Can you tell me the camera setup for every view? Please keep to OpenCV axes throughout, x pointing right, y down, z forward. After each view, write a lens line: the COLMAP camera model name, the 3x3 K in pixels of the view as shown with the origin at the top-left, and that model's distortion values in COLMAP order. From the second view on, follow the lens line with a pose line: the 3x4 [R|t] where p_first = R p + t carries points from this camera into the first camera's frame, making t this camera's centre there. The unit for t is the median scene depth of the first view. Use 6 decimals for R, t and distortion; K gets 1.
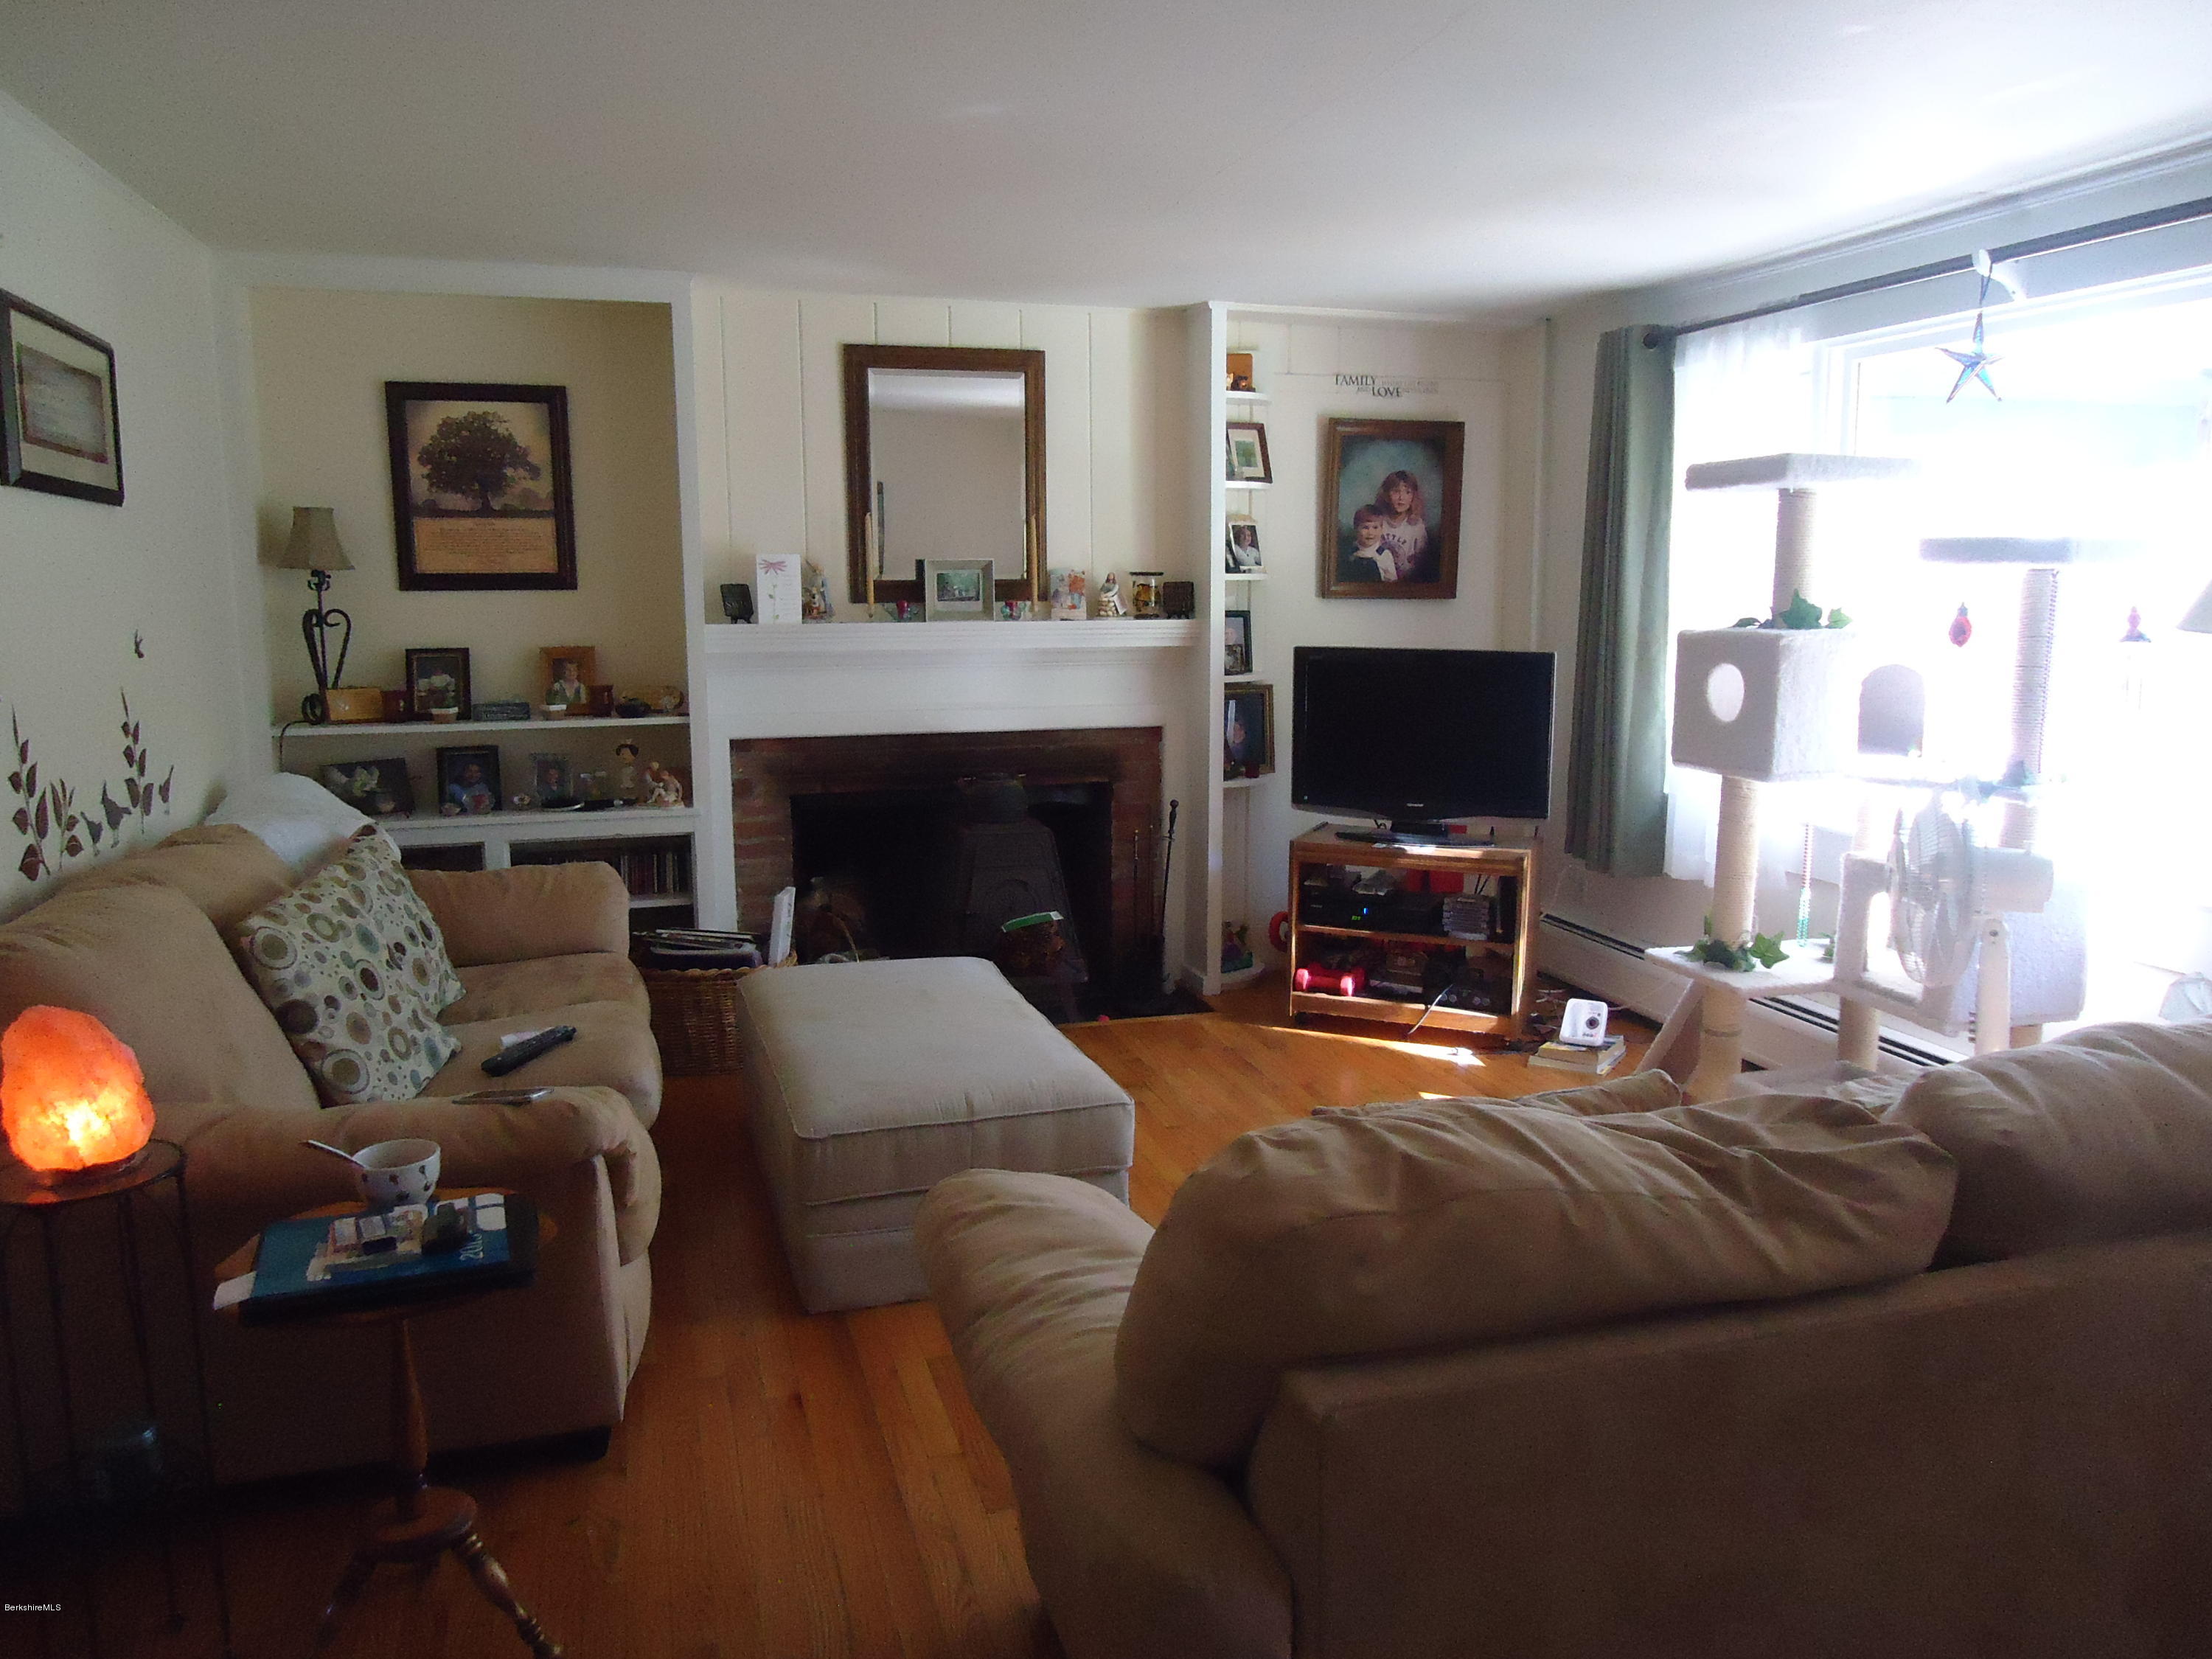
lens RADIAL K [[1608.1, 0, 1106.1], [0, 1608.1, 821.8], [0, 0, 1]] dist [-0.006240, 0.003024]
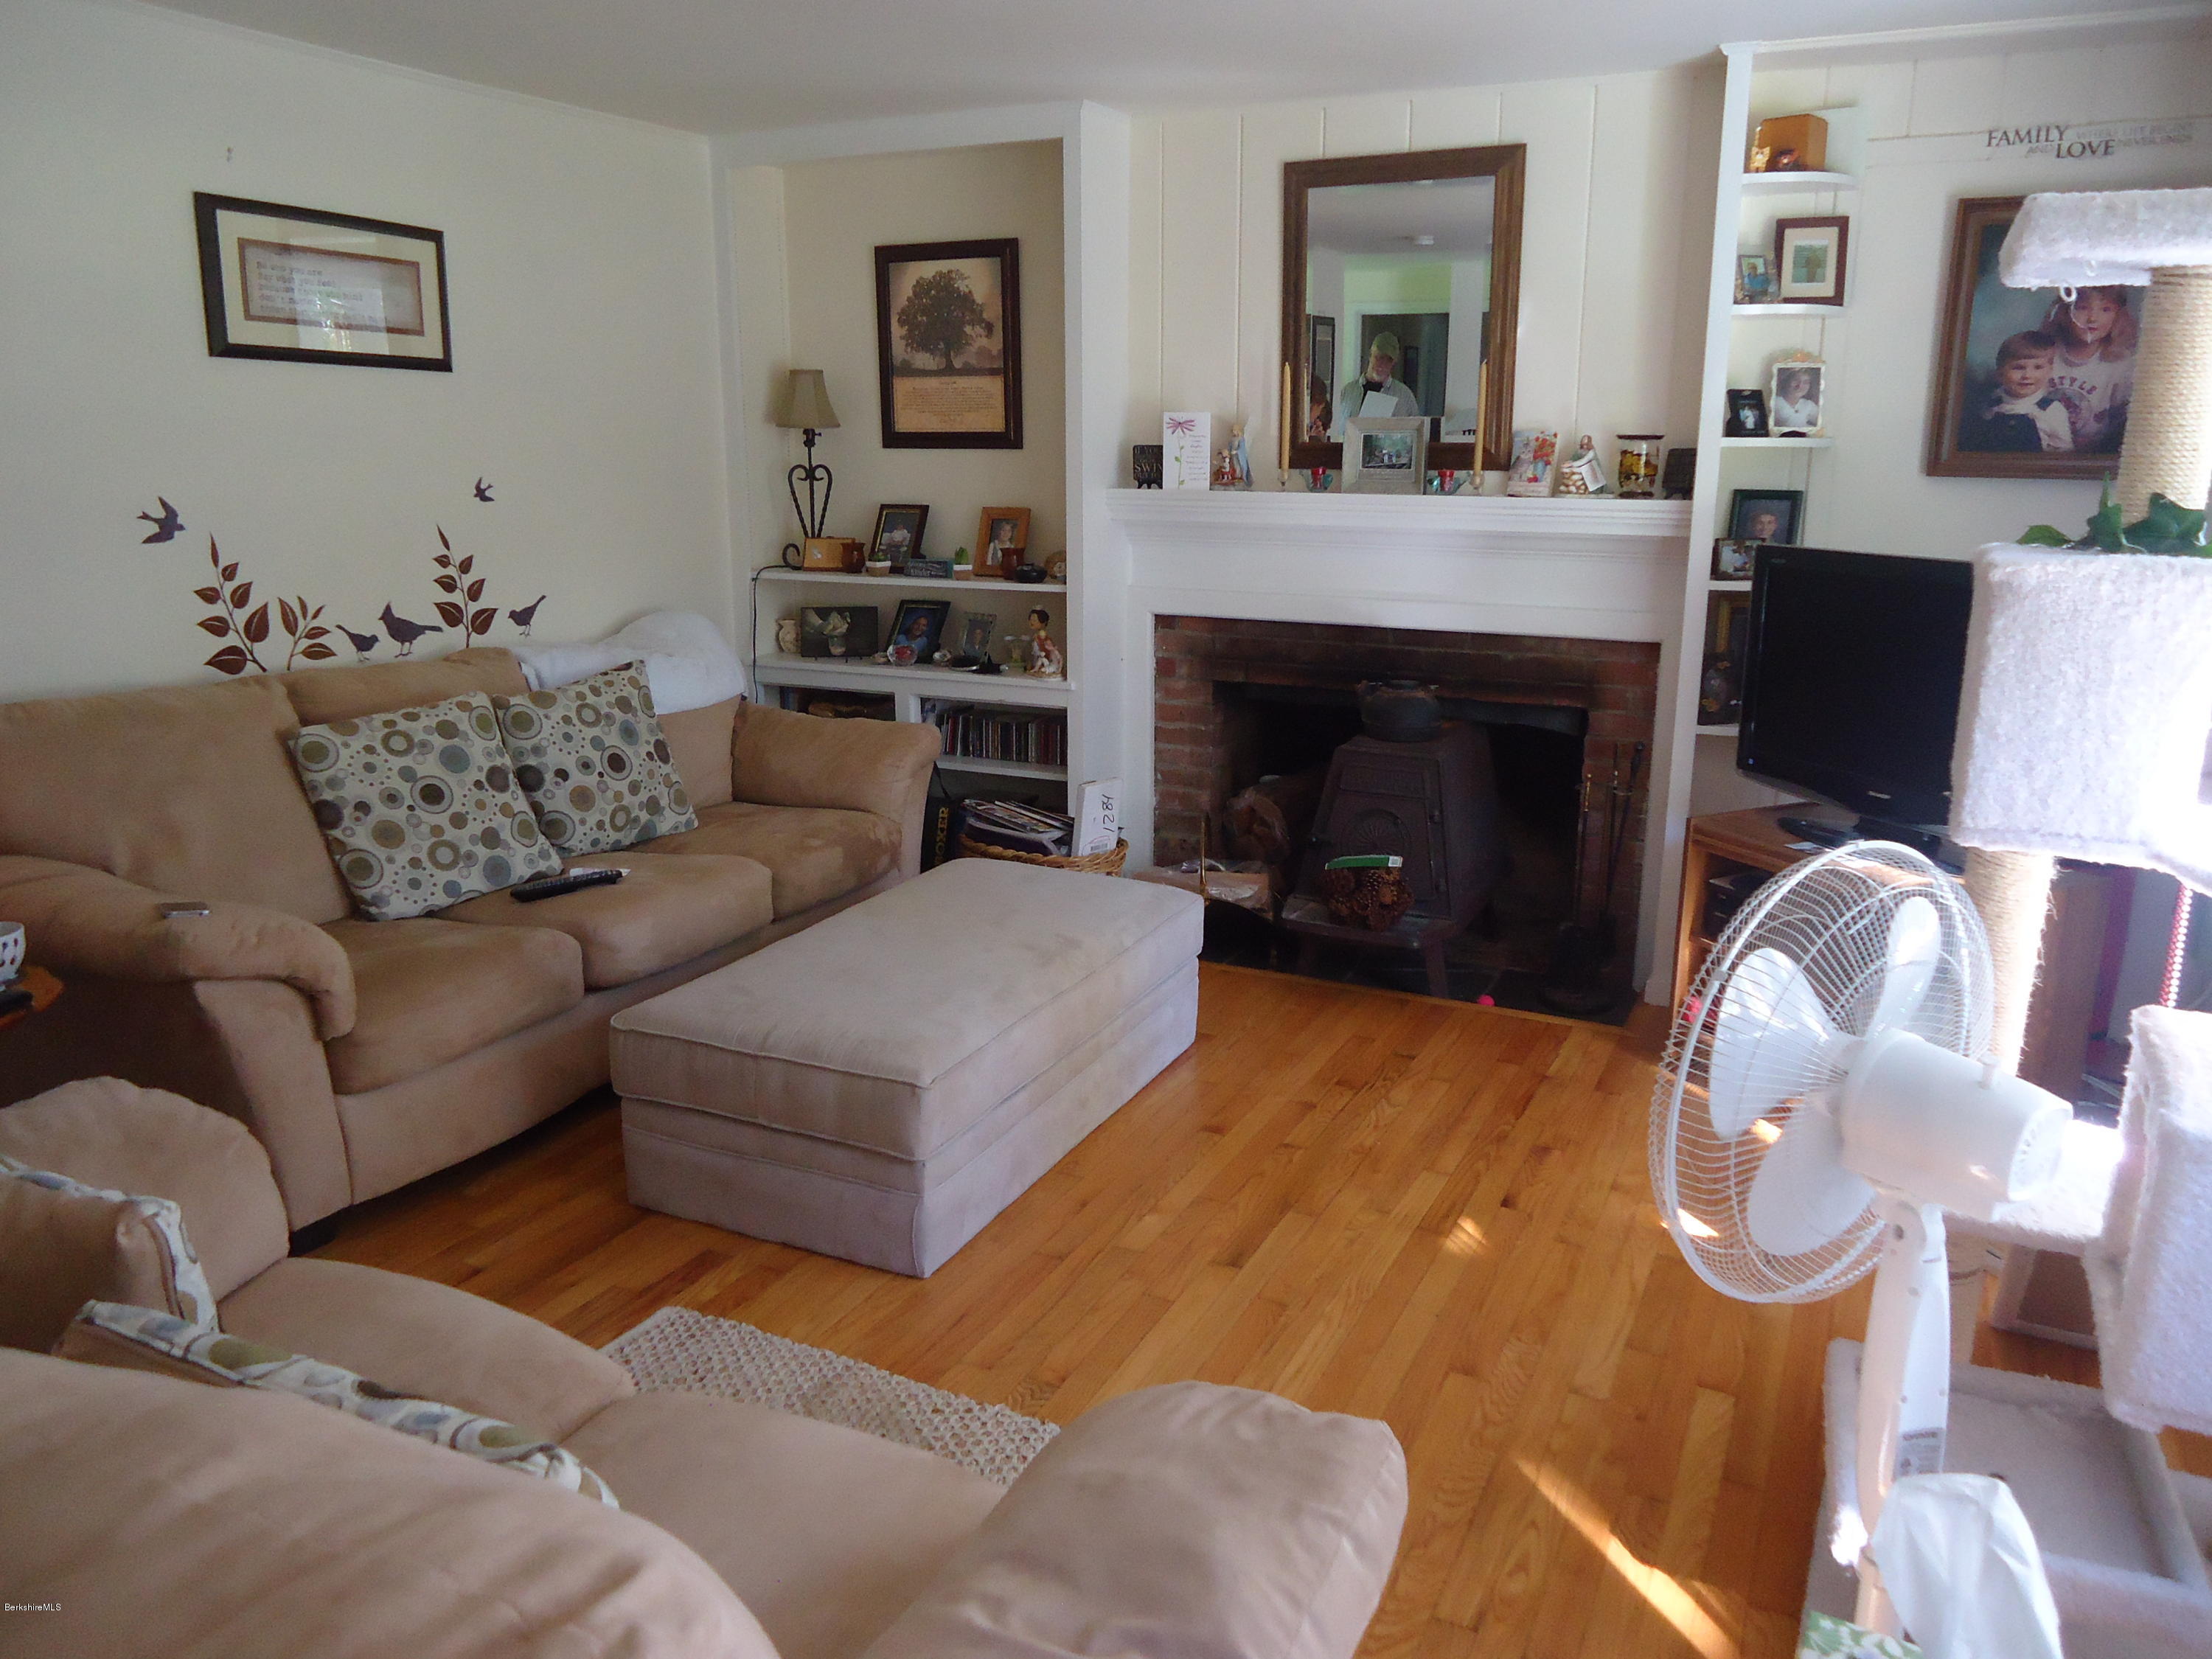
lens RADIAL K [[1608.1, 0, 1106.1], [0, 1608.1, 821.8], [0, 0, 1]] dist [-0.006240, 0.003024]
pose [[0.730623, 0.164696, -0.662620, 0.406856], [-0.109520, 0.986175, 0.124357, -0.047946], [0.673940, -0.018288, 0.738559, 0.306111]]
